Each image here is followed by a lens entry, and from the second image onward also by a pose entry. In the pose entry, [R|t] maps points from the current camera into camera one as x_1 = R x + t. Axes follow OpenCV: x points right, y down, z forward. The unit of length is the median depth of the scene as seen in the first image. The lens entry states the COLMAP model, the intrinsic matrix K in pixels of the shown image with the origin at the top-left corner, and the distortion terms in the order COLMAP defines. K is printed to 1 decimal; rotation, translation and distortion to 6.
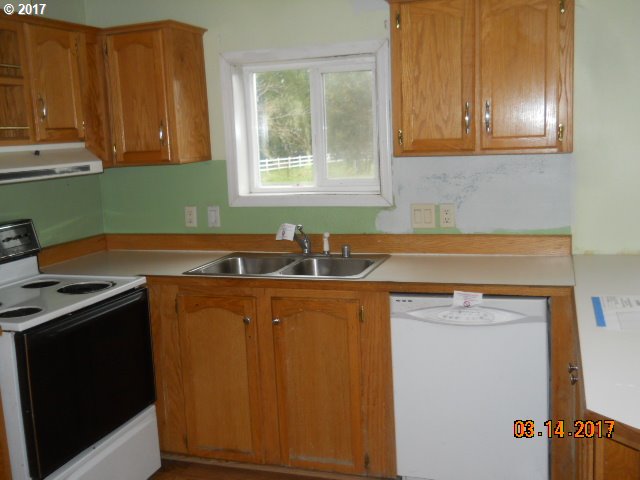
lens RADIAL K [[684.0, 0, 320.0], [0, 684.0, 240.0], [0, 0, 1]] dist [0.005434, -0.009704]
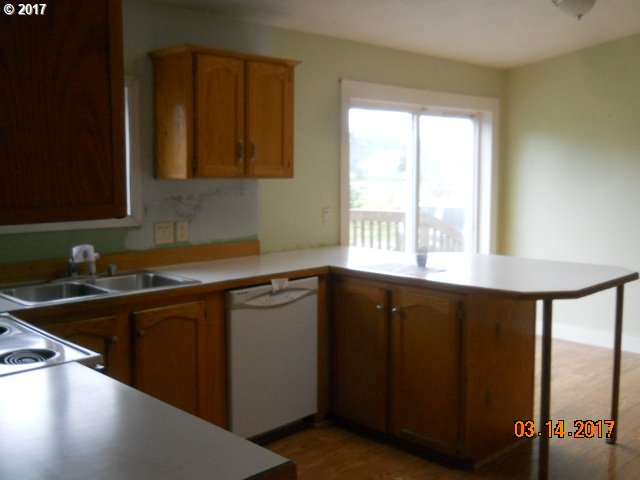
lens RADIAL K [[684.0, 0, 320.0], [0, 684.0, 240.0], [0, 0, 1]] dist [0.005434, -0.009704]
pose [[0.446212, -0.045253, 0.893782, -0.875354], [0.117372, 0.993053, -0.008318, 0.019509], [-0.887197, 0.108617, 0.448424, 0.303625]]
